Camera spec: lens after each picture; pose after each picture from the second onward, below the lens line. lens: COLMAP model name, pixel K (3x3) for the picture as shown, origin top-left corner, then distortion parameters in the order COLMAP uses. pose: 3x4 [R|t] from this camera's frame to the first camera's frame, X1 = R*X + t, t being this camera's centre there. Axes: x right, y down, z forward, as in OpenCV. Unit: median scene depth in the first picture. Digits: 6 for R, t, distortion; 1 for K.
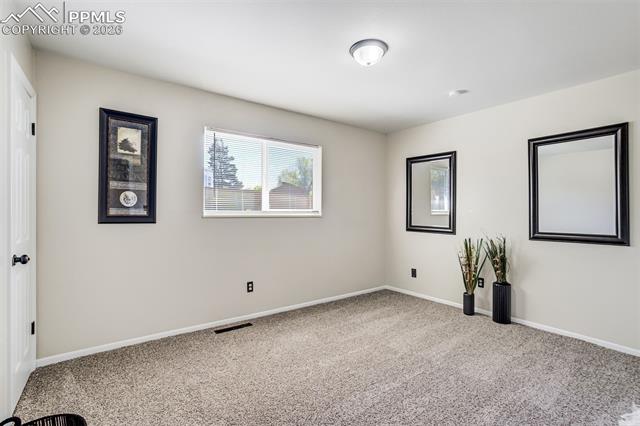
lens RADIAL K [[299.7, 0, 328.5], [0, 299.7, 211.6], [0, 0, 1]] dist [-0.003485, 0.000050]
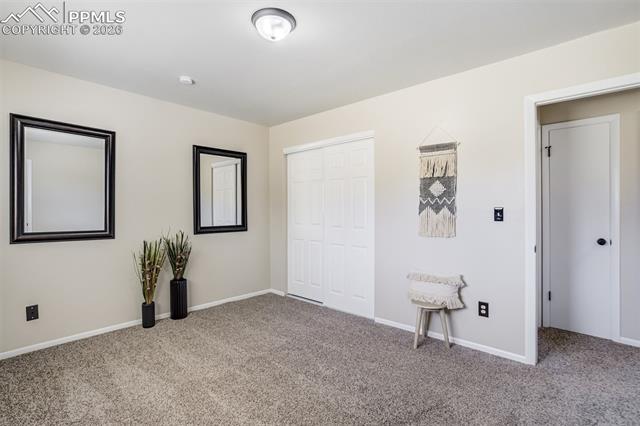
lens RADIAL K [[299.7, 0, 328.5], [0, 299.7, 211.6], [0, 0, 1]] dist [-0.003485, 0.000050]
pose [[-0.176363, -0.008806, 0.984286, -0.514833], [-0.002159, 0.999961, 0.008560, -0.001679], [-0.984323, -0.000616, -0.176375, 0.681512]]
